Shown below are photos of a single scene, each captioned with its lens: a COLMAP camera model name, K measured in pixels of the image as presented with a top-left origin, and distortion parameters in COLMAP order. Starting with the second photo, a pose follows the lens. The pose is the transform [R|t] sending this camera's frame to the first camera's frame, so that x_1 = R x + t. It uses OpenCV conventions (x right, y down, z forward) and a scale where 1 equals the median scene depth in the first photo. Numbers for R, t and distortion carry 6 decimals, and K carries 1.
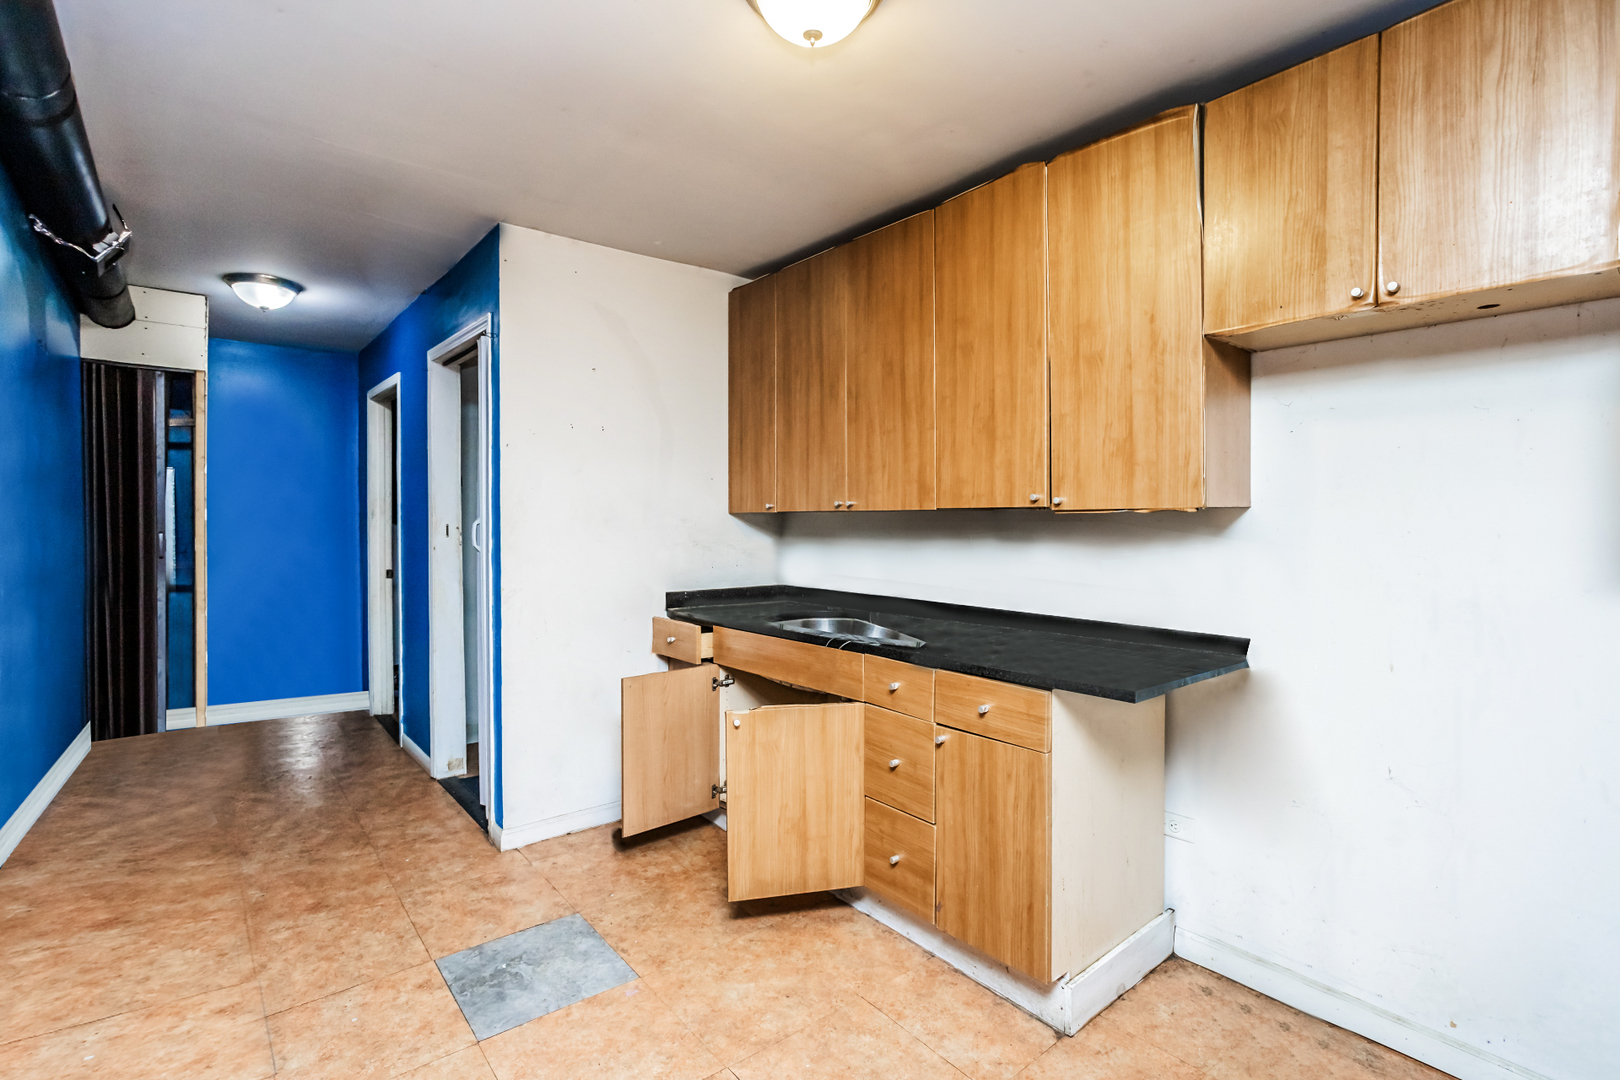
lens RADIAL K [[774.3, 0, 809.3], [0, 774.3, 537.9], [0, 0, 1]] dist [-0.019348, 0.011821]
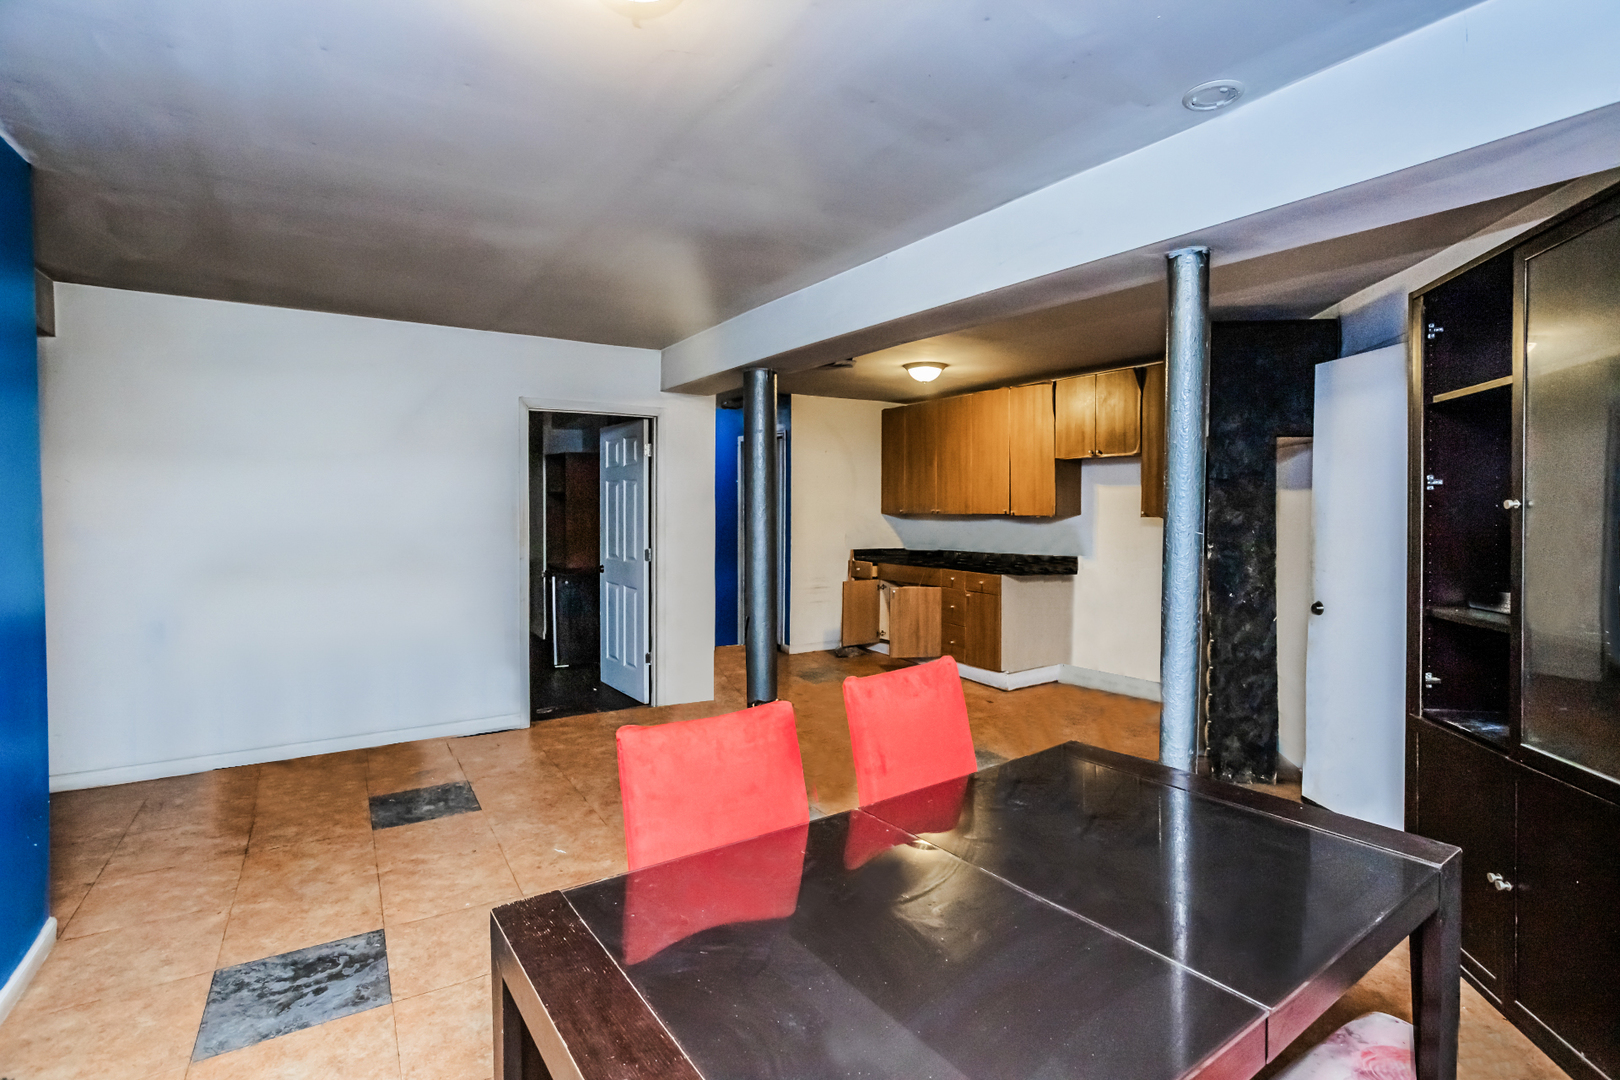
lens RADIAL K [[774.3, 0, 811.8], [0, 774.3, 535.5], [0, 0, 1]] dist [-0.019348, 0.011821]
pose [[0.992726, 0.008425, -0.120104, -0.053650], [-0.007173, 0.999915, 0.010851, 0.009788], [0.120185, -0.009911, 0.992702, -1.694483]]
